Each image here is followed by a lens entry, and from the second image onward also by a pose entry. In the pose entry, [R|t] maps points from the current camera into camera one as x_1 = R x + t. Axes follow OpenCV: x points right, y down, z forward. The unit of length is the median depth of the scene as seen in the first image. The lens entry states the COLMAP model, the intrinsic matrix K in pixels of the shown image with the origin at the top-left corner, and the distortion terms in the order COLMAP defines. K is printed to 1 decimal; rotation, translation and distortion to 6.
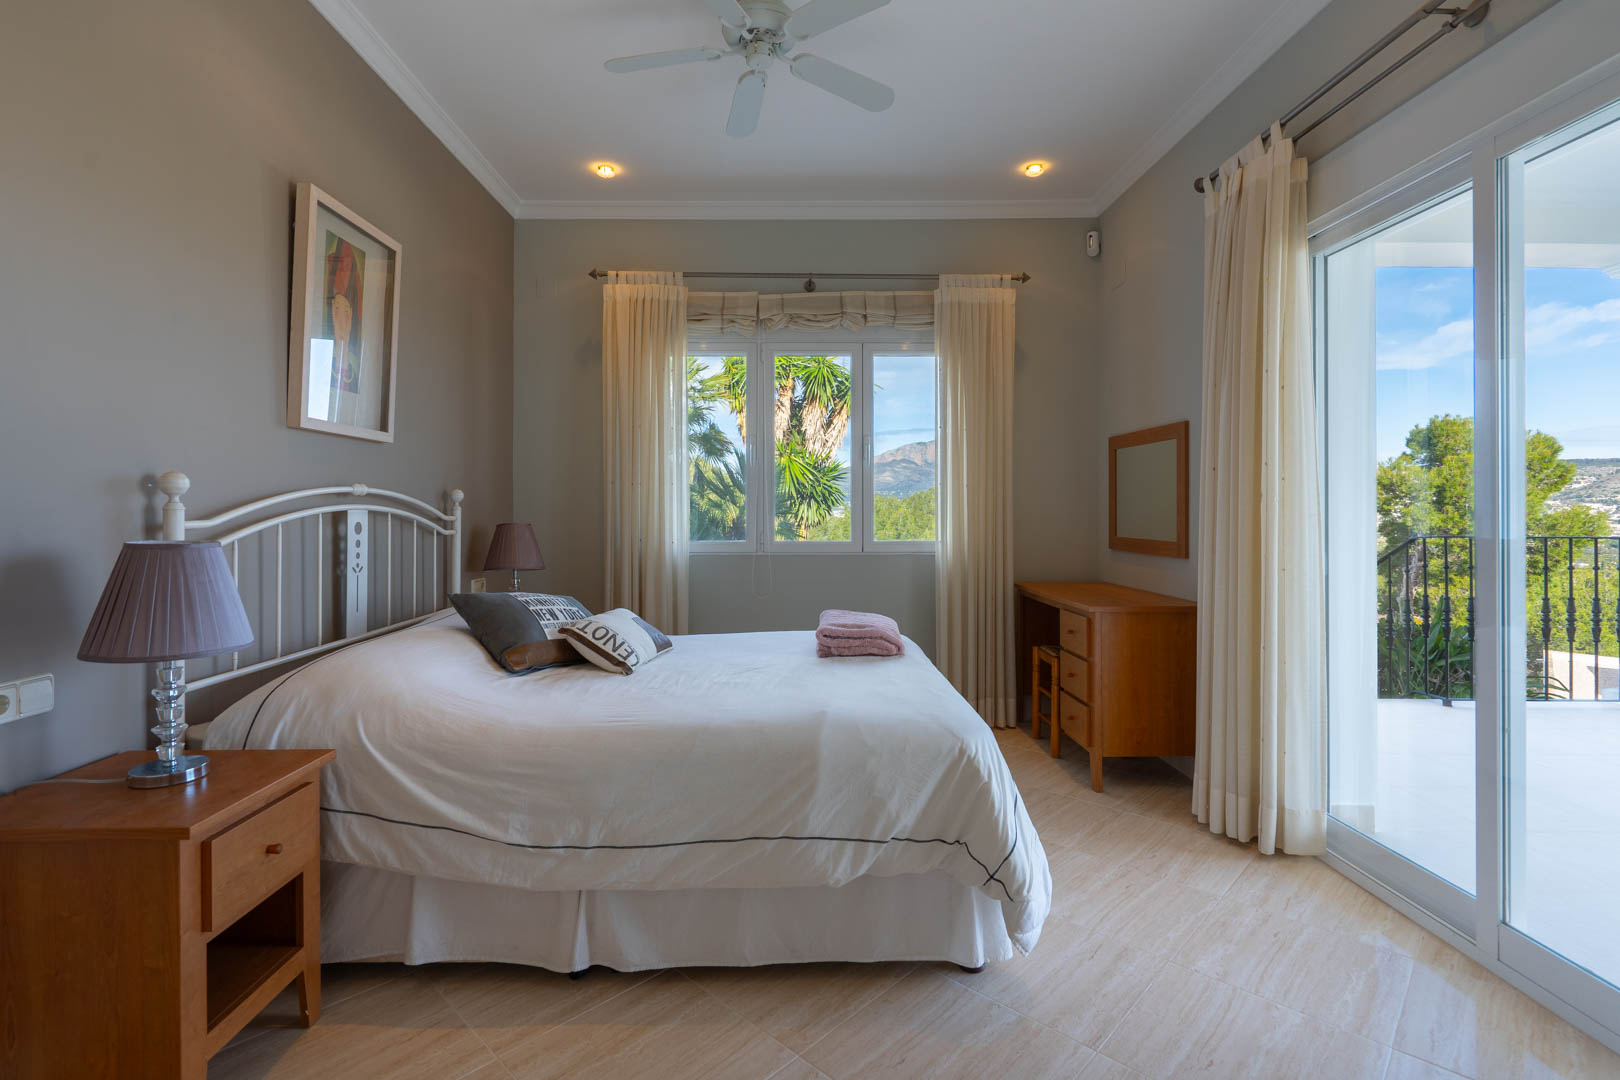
lens RADIAL K [[748.6, 0, 805.5], [0, 748.6, 513.2], [0, 0, 1]] dist [-0.002249, 0.001189]
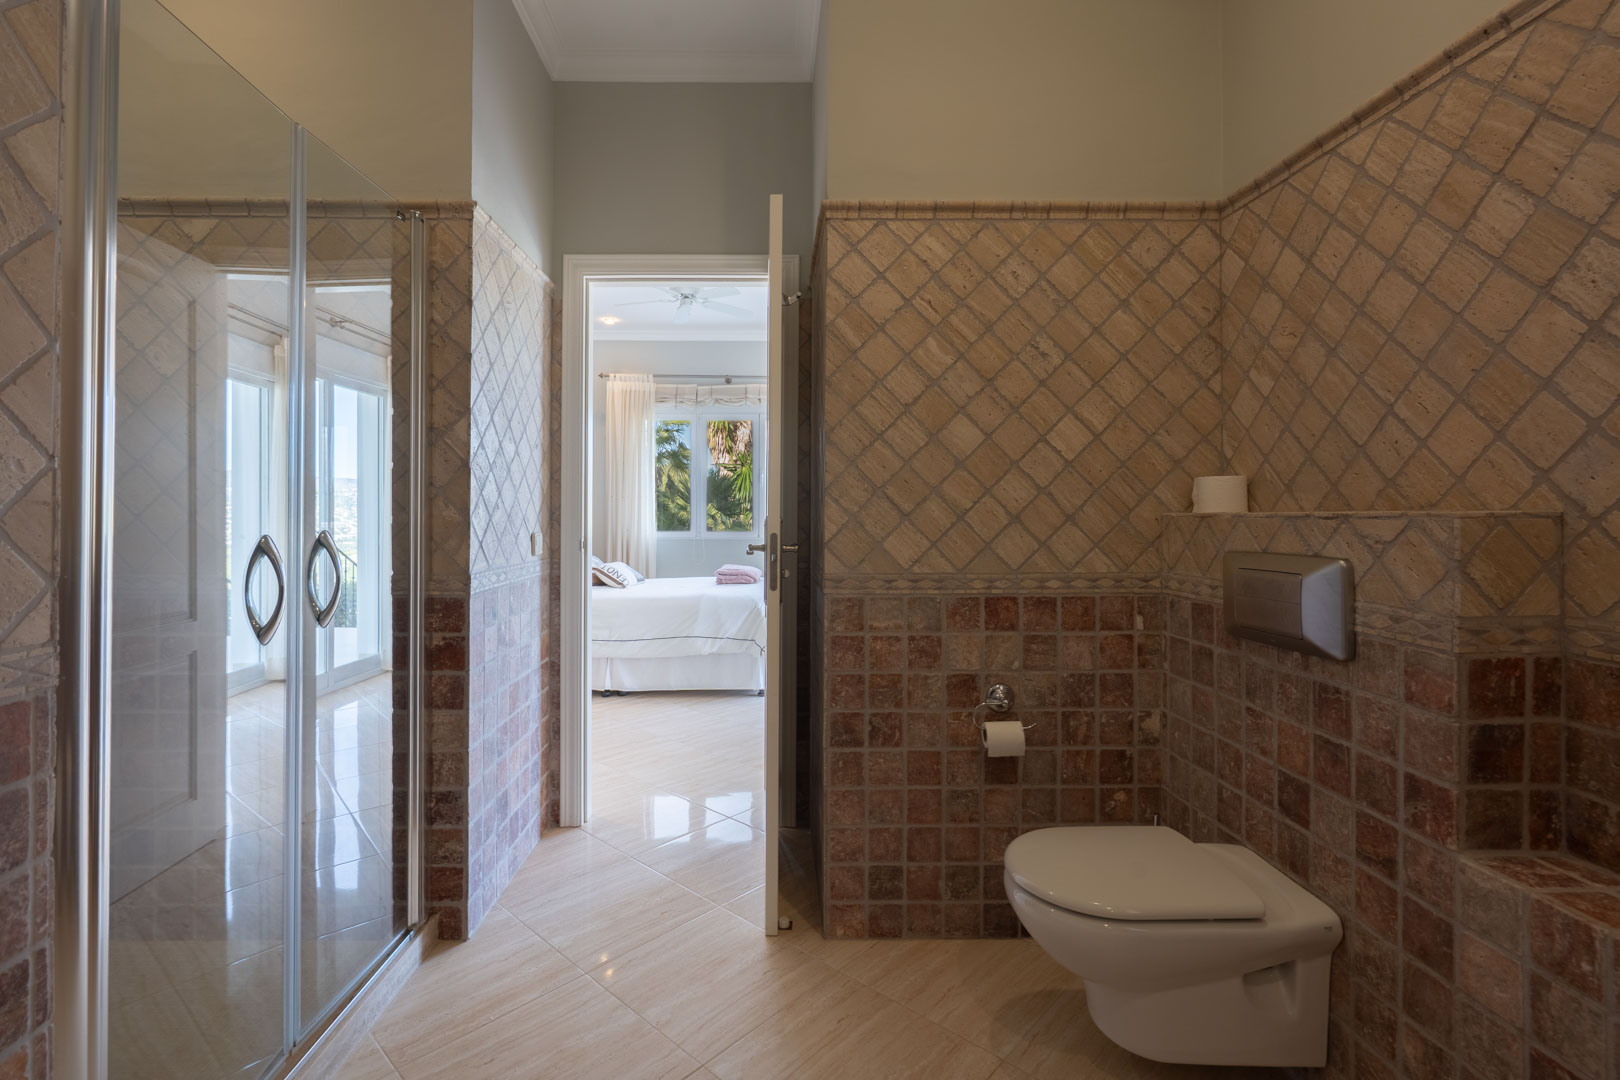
lens RADIAL K [[748.6, 0, 805.5], [0, 748.6, 513.2], [0, 0, 1]] dist [-0.002249, 0.001189]
pose [[0.999634, 0.005448, 0.026499, 0.146948], [-0.005409, 0.999984, -0.001544, -0.000554], [-0.026507, 0.001400, 0.999648, -0.749902]]
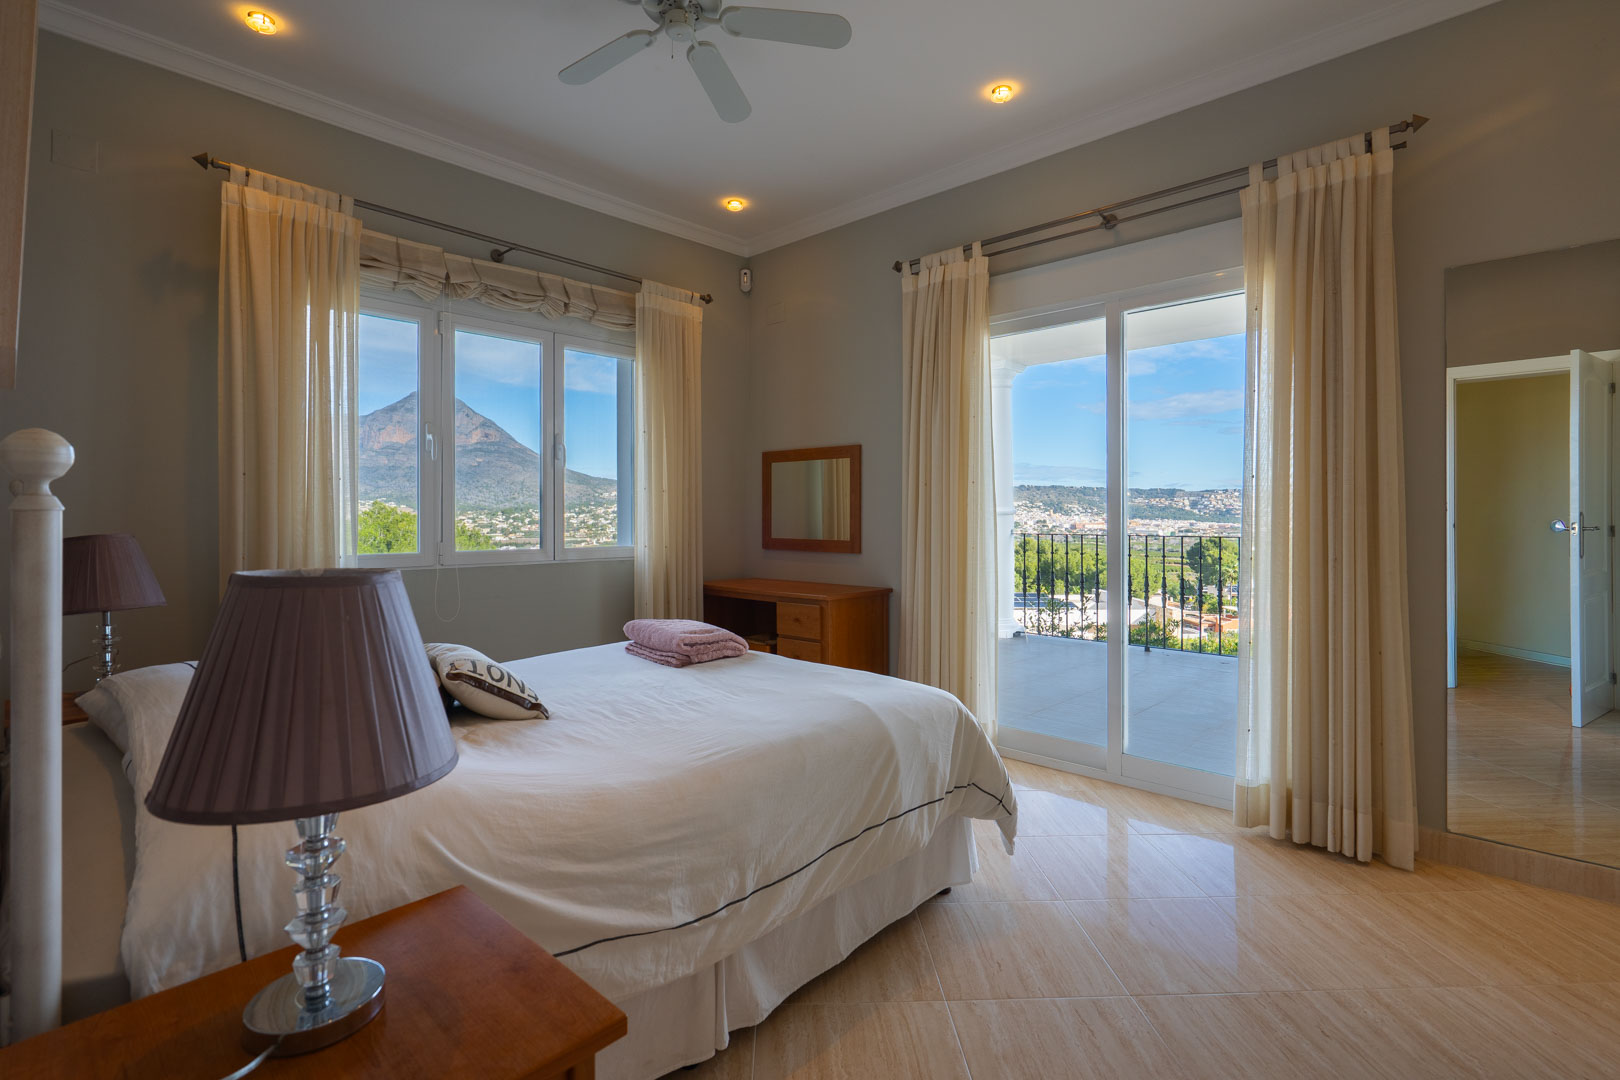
lens RADIAL K [[749.0, 0, 802.2], [0, 749.0, 521.5], [0, 0, 1]] dist [-0.001091, 0.000596]
pose [[0.699177, -0.005363, 0.714929, -0.391339], [0.002540, 0.999984, 0.005017, 0.000214], [-0.714944, -0.001692, 0.699179, 0.151364]]
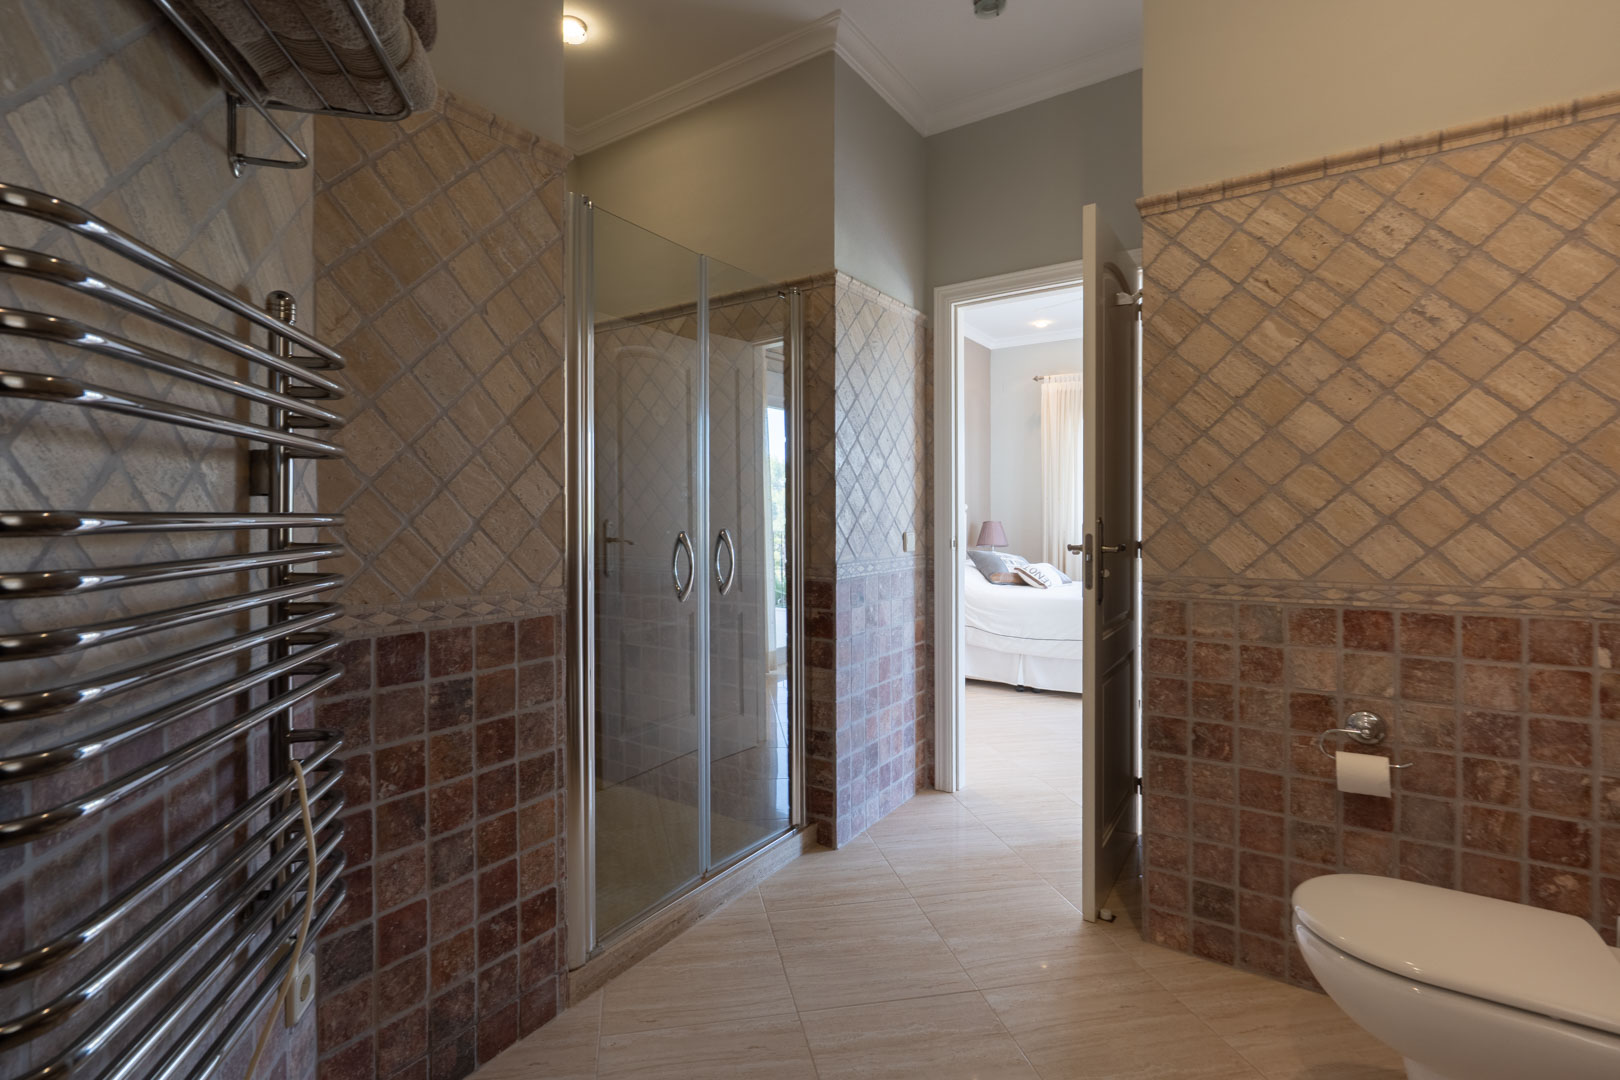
lens RADIAL K [[771.8, 0, 811.7], [0, 771.8, 527.6], [0, 0, 1]] dist [0.002499, 0.001811]
pose [[0.834532, 0.009187, -0.550883, 0.277498], [-0.000345, 0.999869, 0.016153, -0.000821], [0.550959, -0.013290, 0.834426, -0.801753]]
